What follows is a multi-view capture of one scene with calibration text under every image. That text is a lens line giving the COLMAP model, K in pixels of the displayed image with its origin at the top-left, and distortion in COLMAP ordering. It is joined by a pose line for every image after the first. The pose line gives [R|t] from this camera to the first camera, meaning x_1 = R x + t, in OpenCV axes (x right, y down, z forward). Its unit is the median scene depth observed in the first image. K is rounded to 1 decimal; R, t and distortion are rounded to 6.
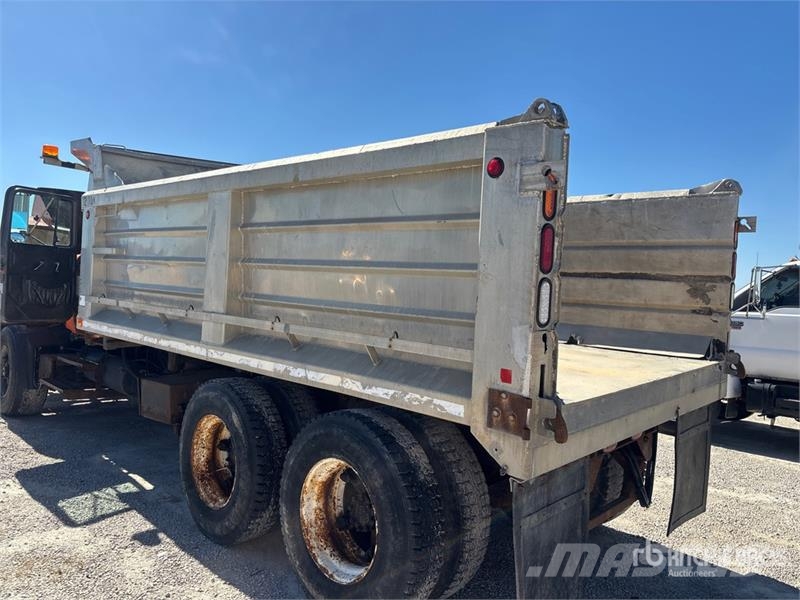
lens RADIAL K [[596.9, 0, 400.0], [0, 596.9, 300.0], [0, 0, 1]] dist [0.050425, -0.070601]
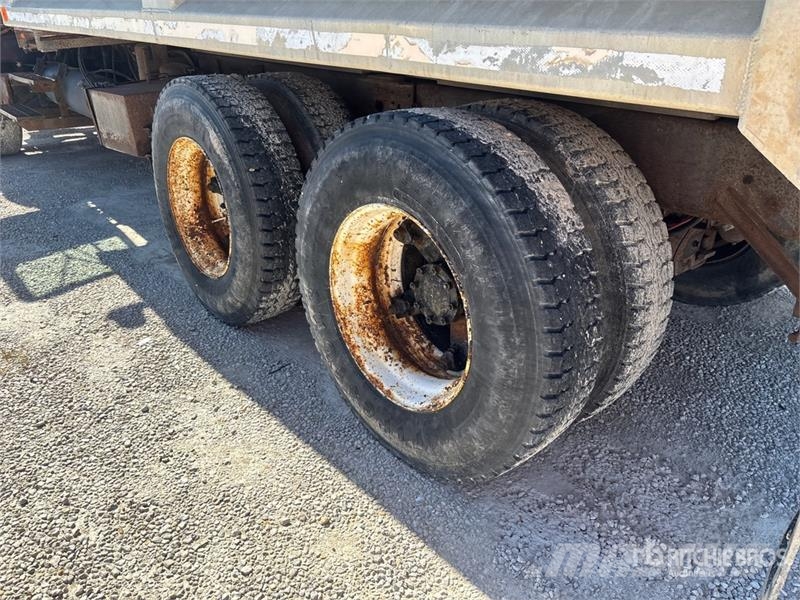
lens RADIAL K [[596.9, 0, 400.0], [0, 596.9, 300.0], [0, 0, 1]] dist [0.050425, -0.070601]
pose [[0.996439, -0.012219, -0.083427, -0.046787], [0.046033, 0.907810, 0.416848, 0.112690], [0.070643, -0.419204, 0.905140, 0.451428]]
